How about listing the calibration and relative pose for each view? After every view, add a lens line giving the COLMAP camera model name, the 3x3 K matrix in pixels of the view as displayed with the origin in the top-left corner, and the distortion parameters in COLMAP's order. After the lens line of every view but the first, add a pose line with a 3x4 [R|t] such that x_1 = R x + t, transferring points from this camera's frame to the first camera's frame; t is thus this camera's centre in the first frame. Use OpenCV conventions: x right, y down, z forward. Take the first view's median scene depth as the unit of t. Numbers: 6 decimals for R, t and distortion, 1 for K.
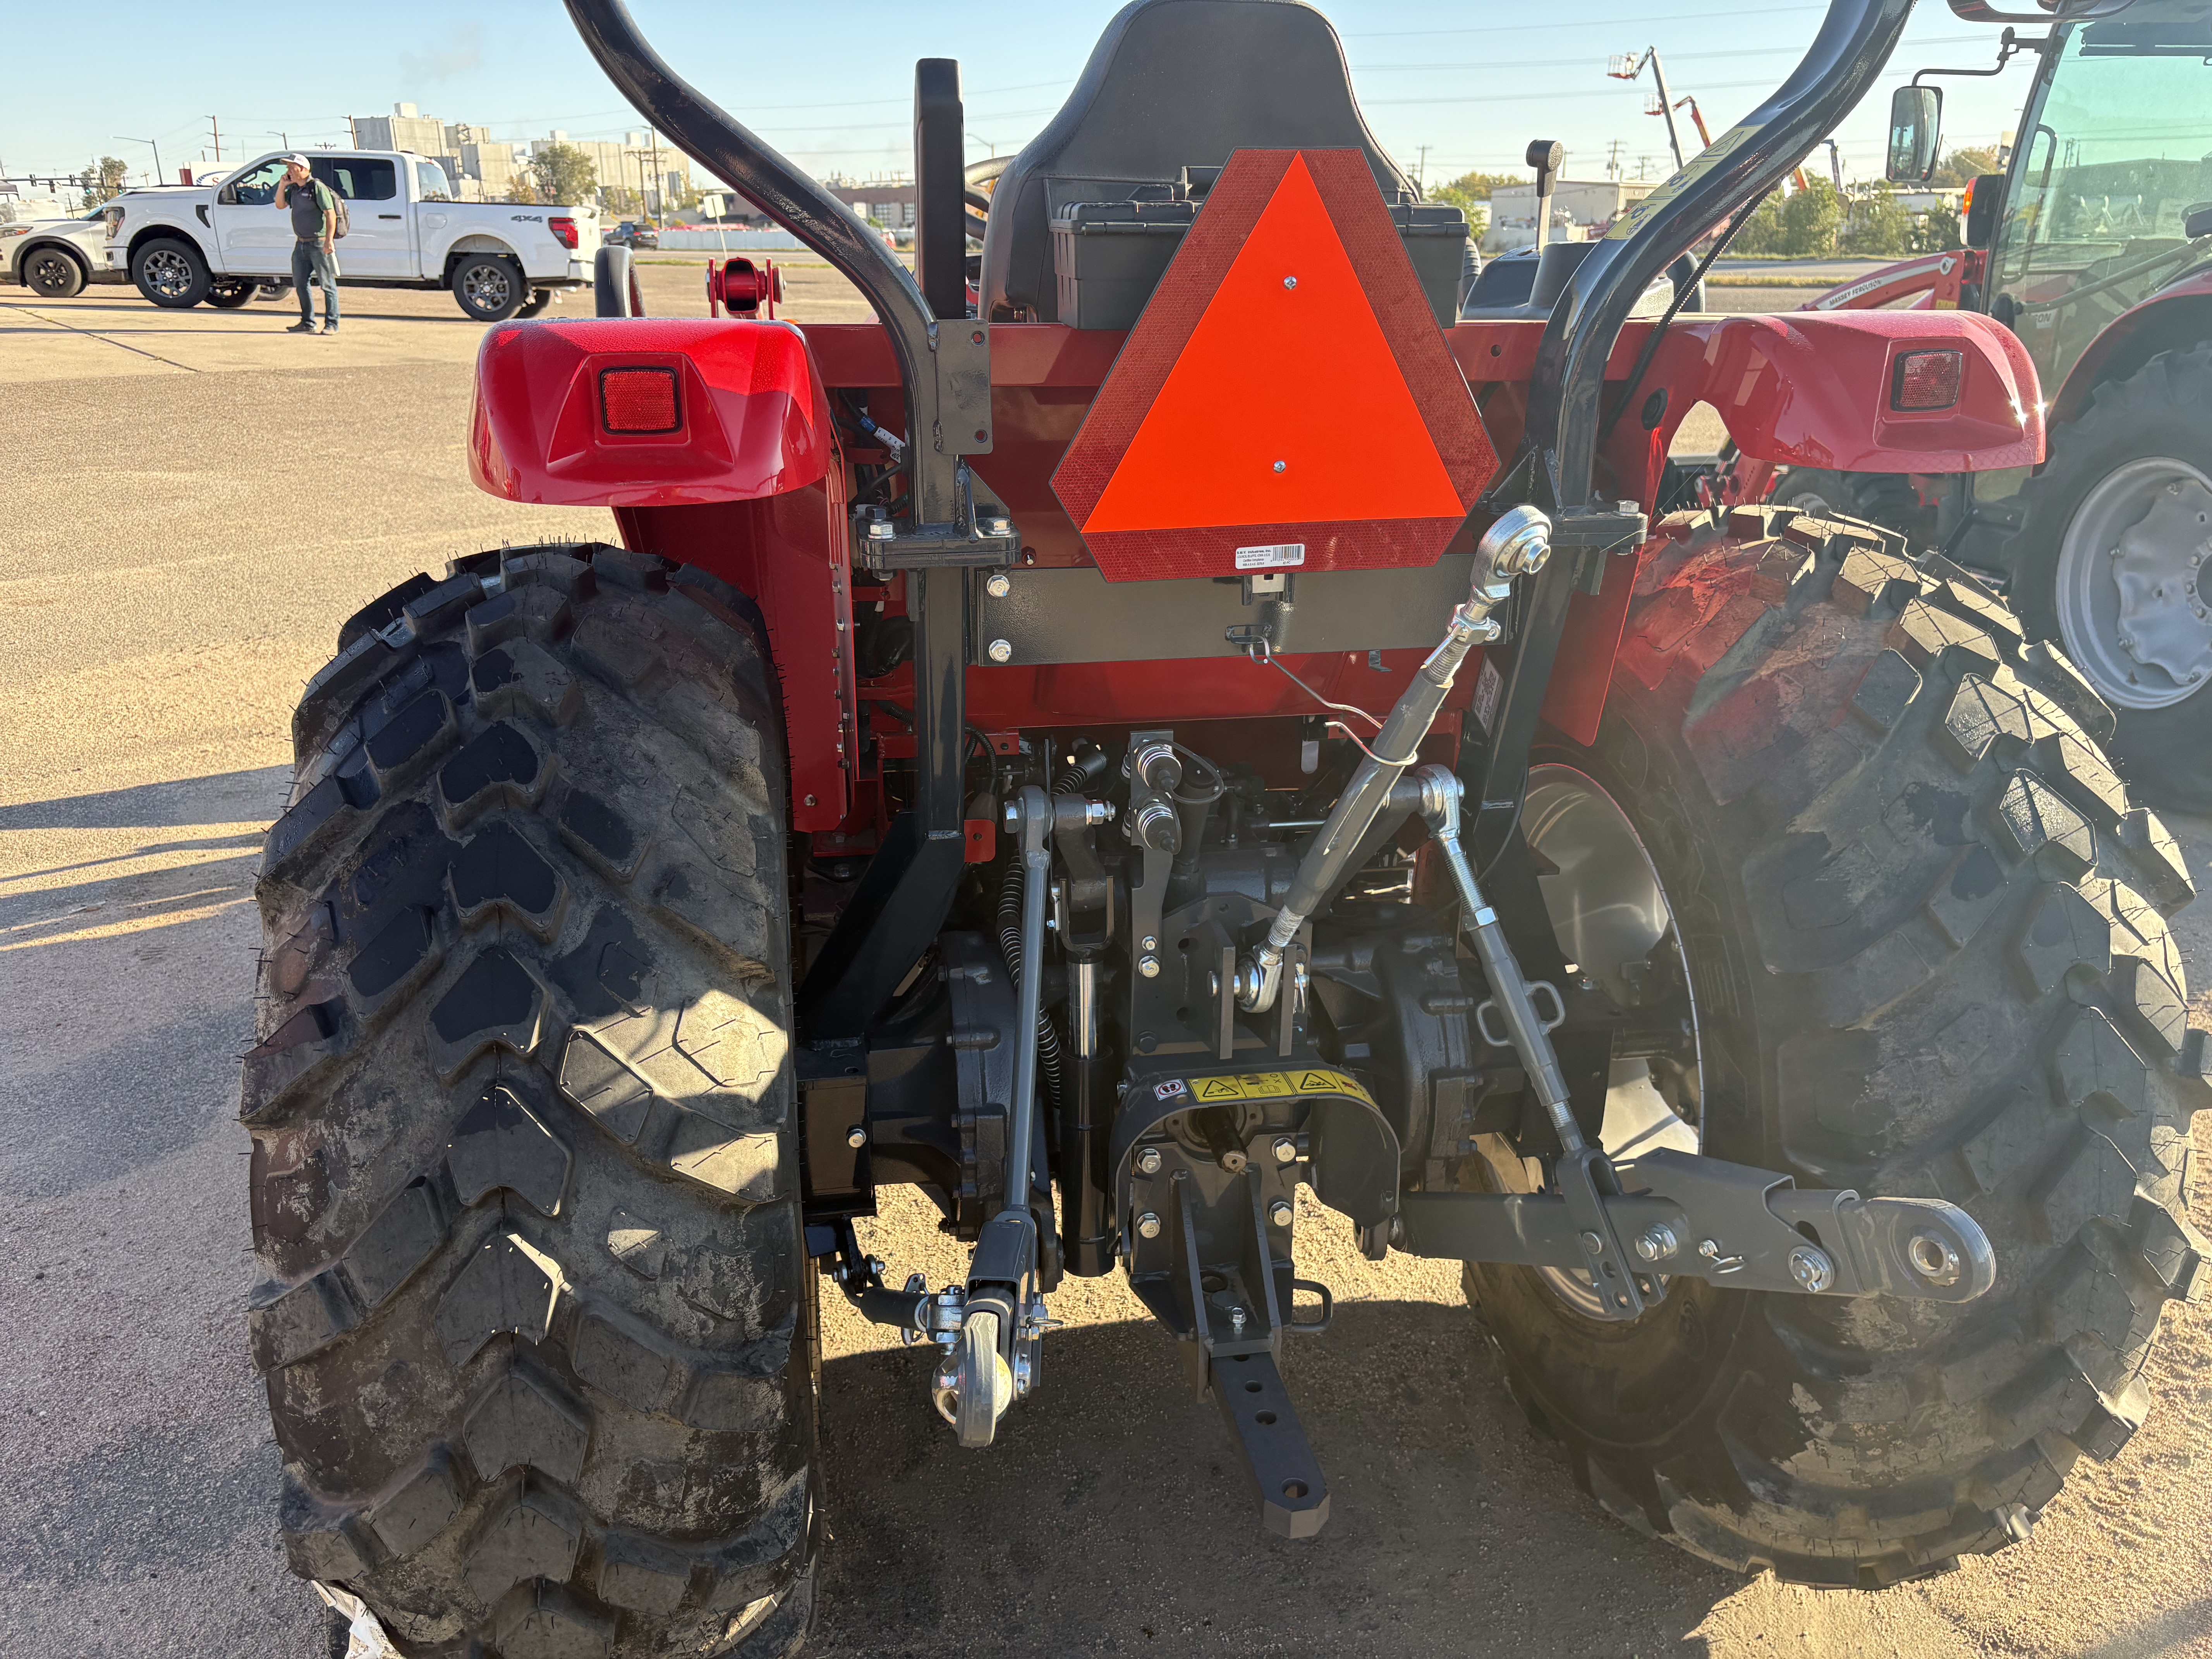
lens RADIAL K [[1666.9, 0, 1106.0], [0, 1666.9, 829.5], [0, 0, 1]] dist [0.027007, 0.000463]
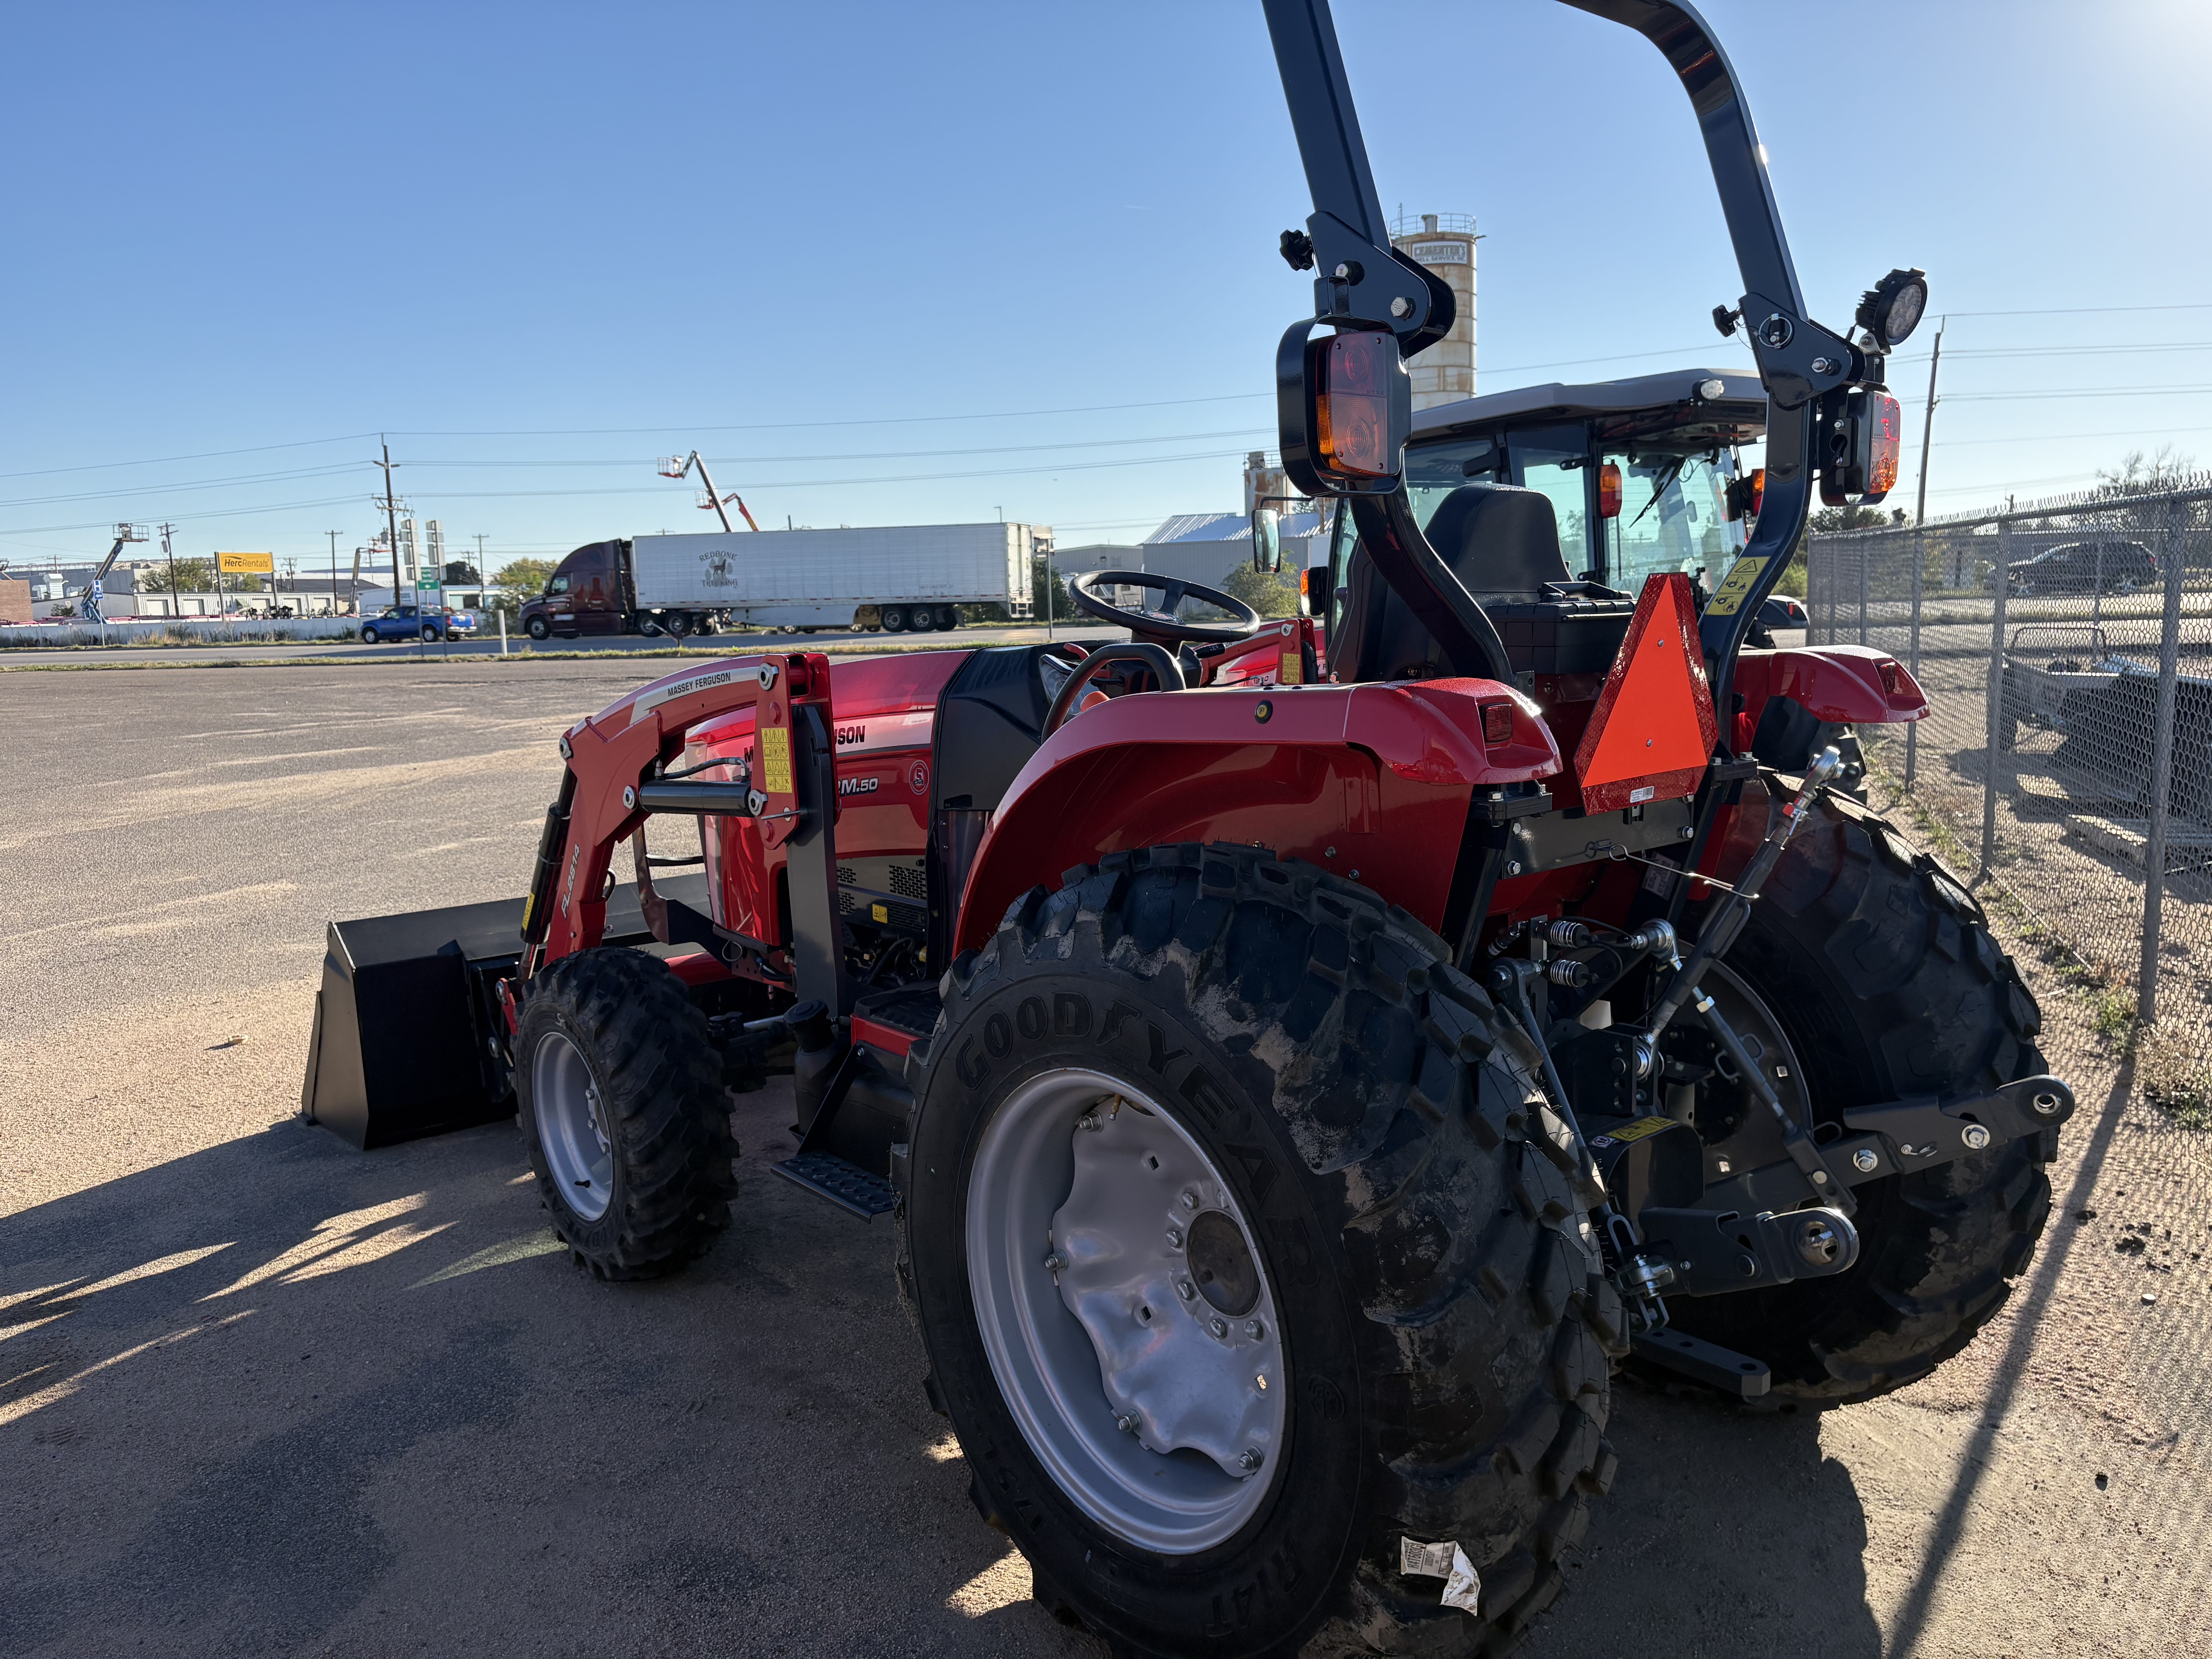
lens RADIAL K [[1666.9, 0, 1106.0], [0, 1666.9, 829.5], [0, 0, 1]] dist [0.027007, 0.000463]
pose [[0.858555, -0.095226, 0.503801, -1.166974], [0.199013, 0.967455, -0.156287, 0.027091], [-0.472522, 0.234444, 0.849564, -0.187090]]
